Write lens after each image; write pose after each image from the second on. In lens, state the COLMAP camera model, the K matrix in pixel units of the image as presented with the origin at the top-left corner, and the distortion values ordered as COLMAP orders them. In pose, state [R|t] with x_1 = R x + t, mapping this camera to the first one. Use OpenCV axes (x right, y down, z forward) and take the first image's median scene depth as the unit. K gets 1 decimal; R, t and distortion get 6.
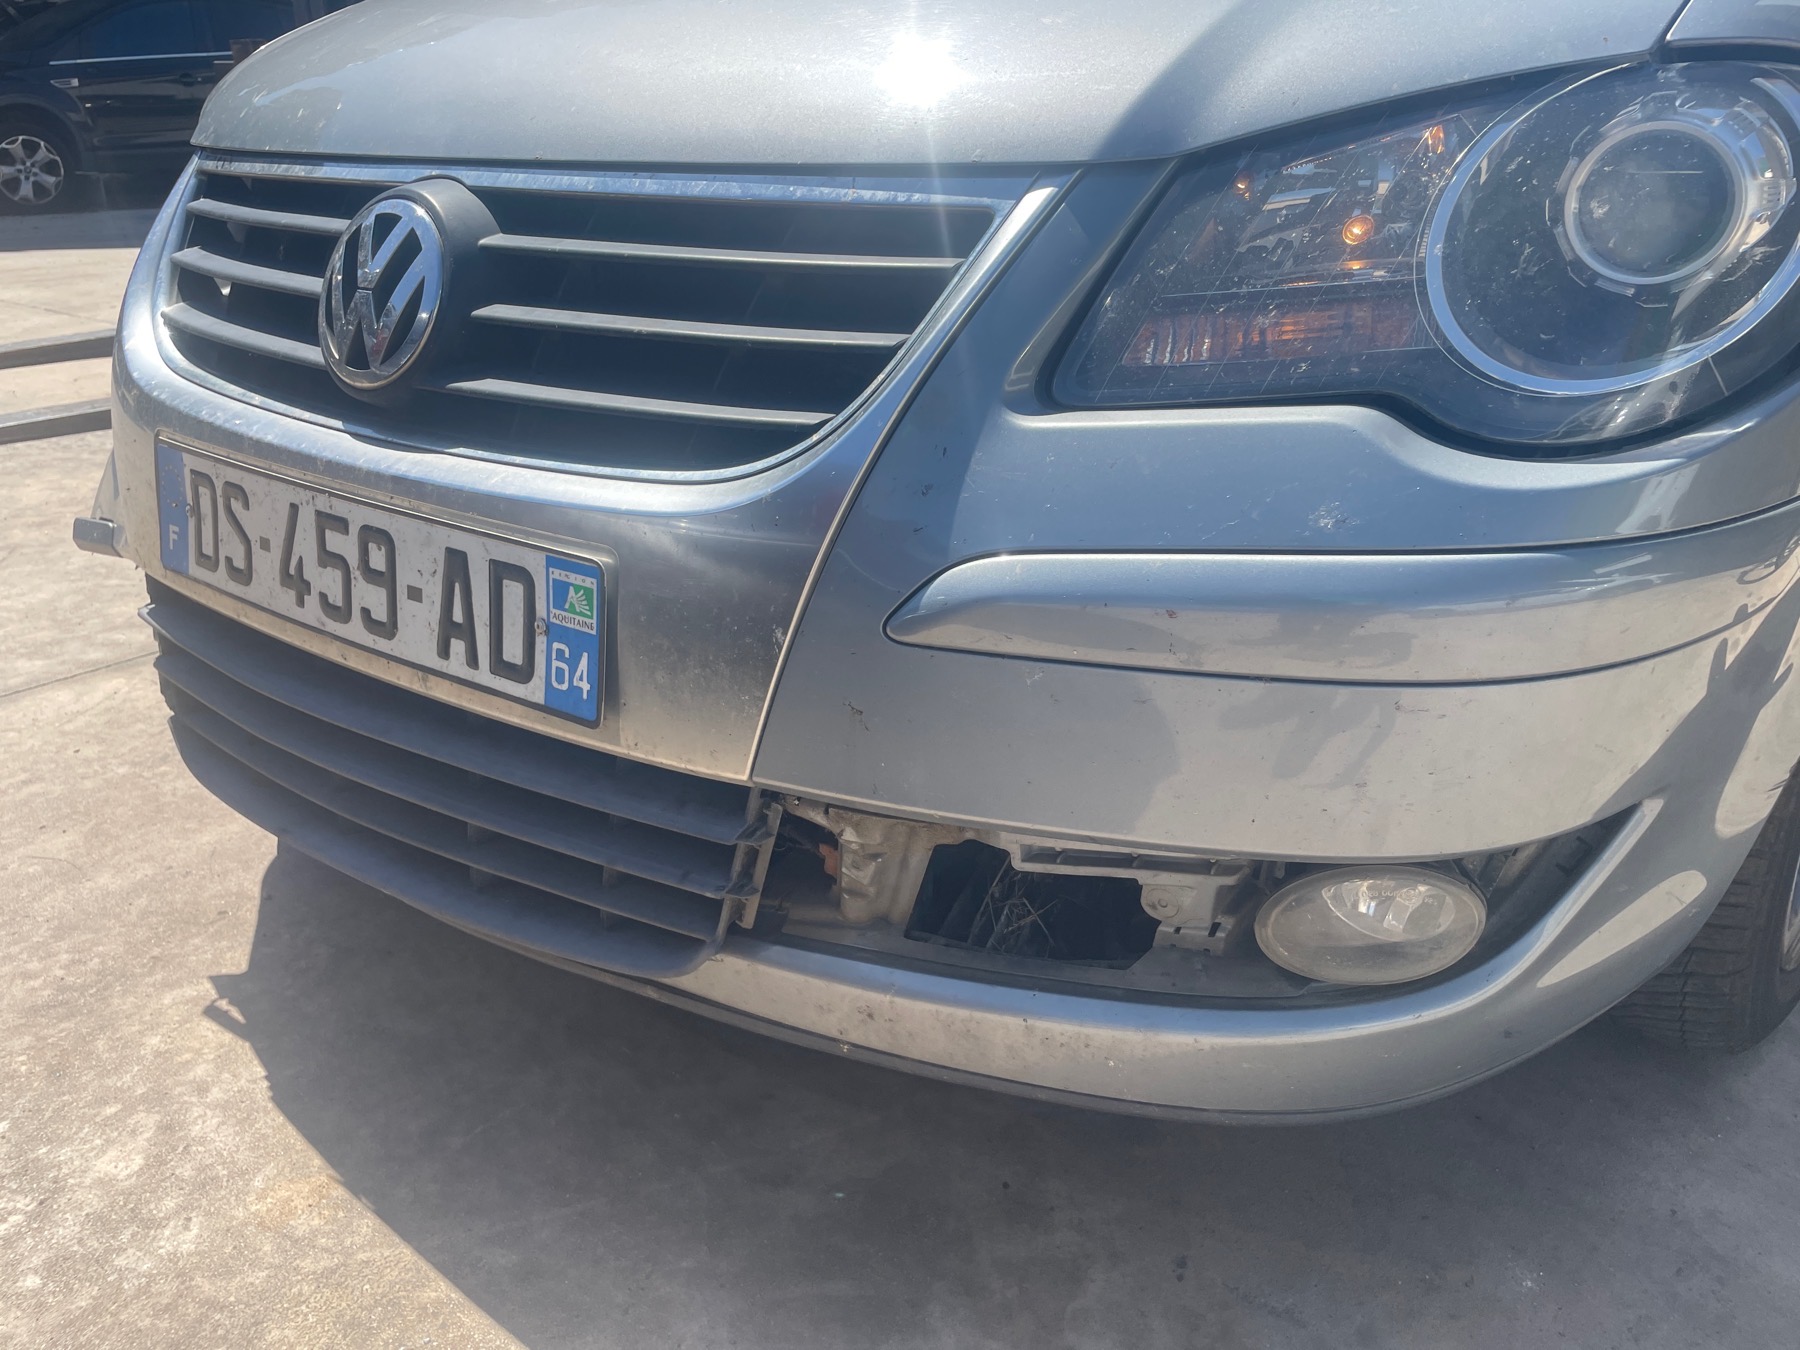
lens RADIAL K [[1479.7, 0, 900.0], [0, 1479.7, 675.0], [0, 0, 1]] dist [0.054307, -0.100360]
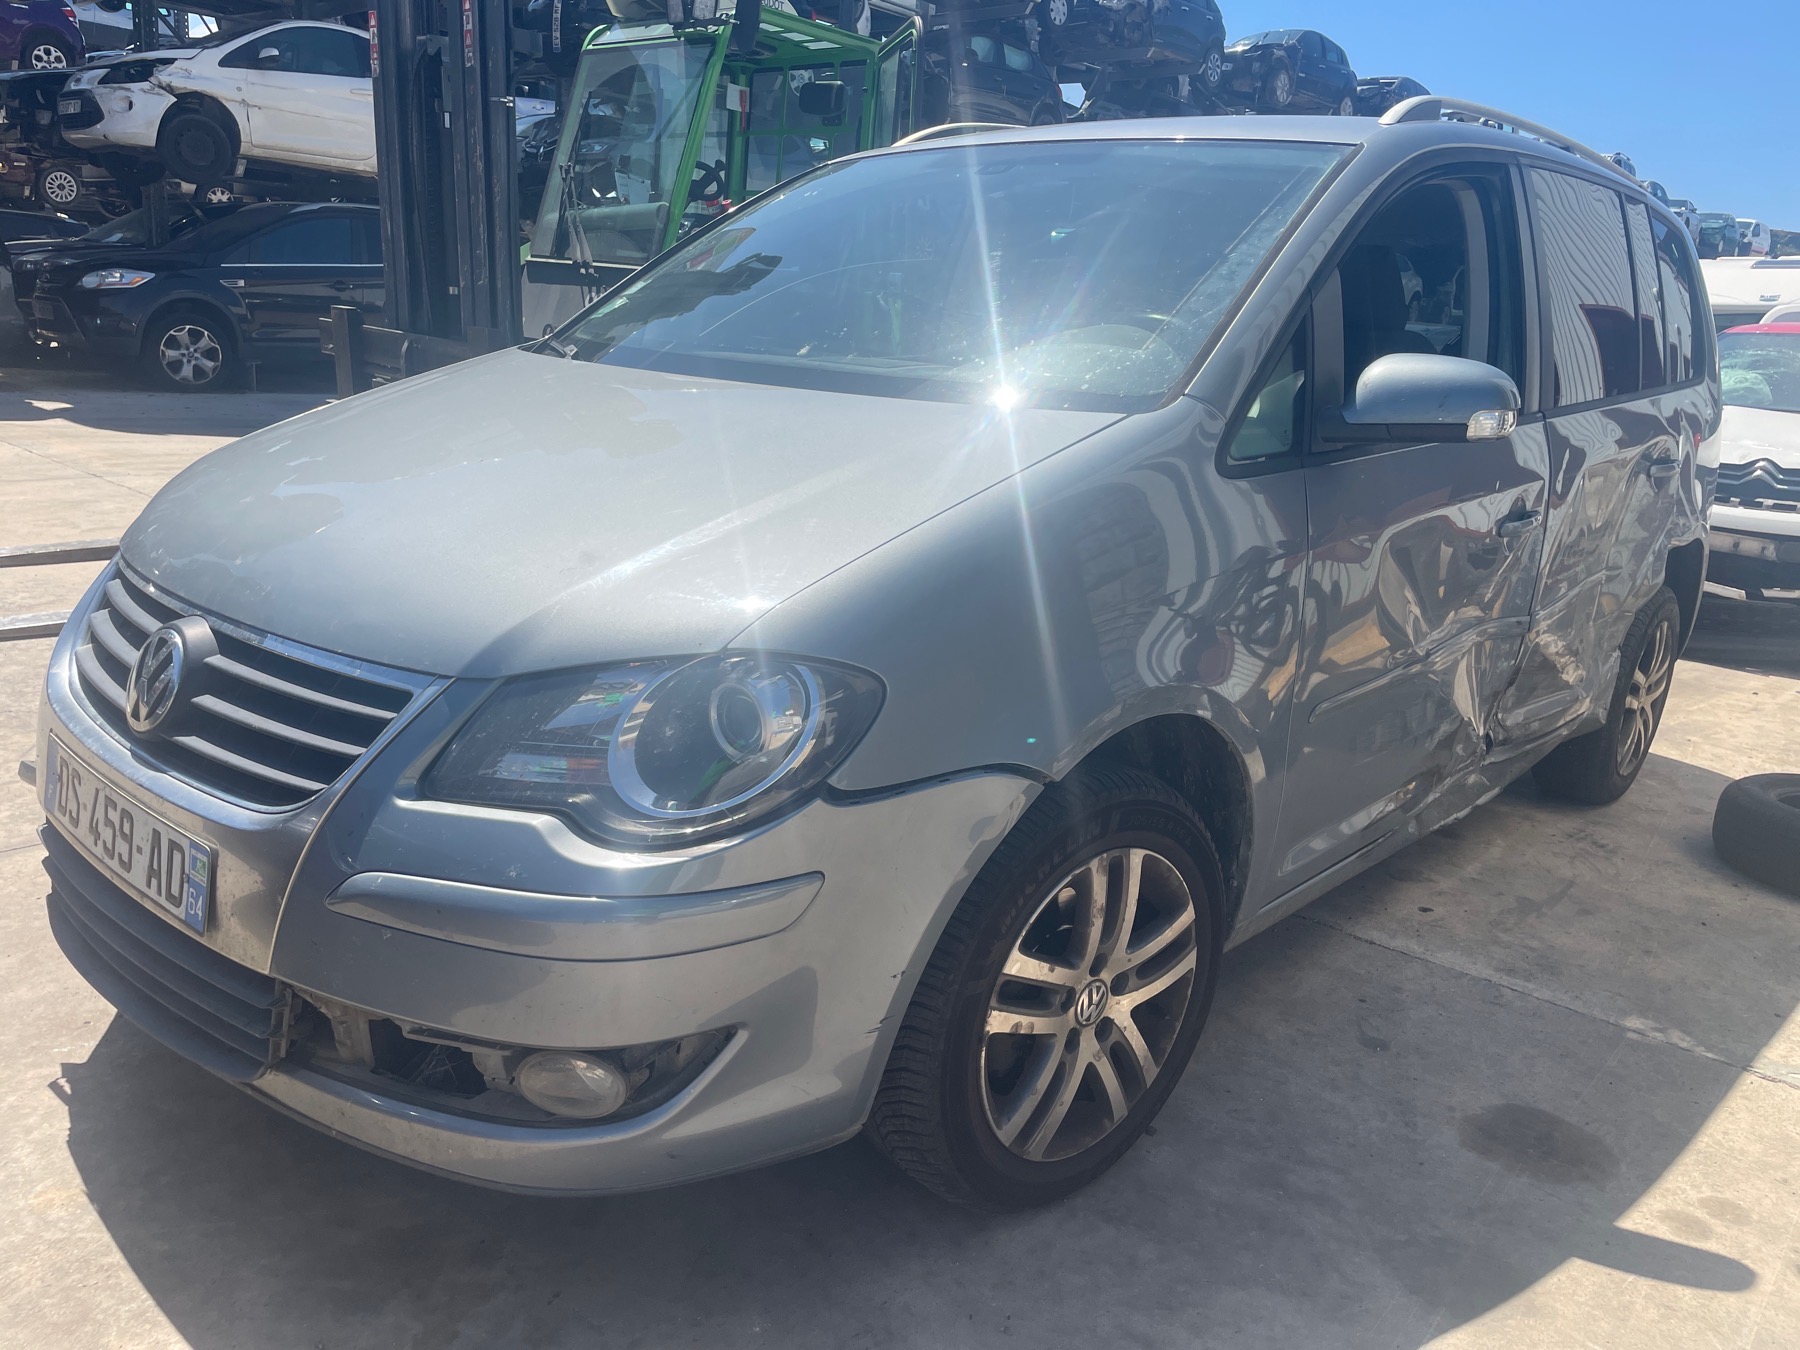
lens RADIAL K [[1479.7, 0, 900.0], [0, 1479.7, 675.0], [0, 0, 1]] dist [0.054307, -0.100360]
pose [[0.993511, 0.084140, -0.076533, 0.686718], [-0.092856, 0.988596, -0.118560, -0.130785], [0.065684, 0.124897, 0.989993, -0.732294]]
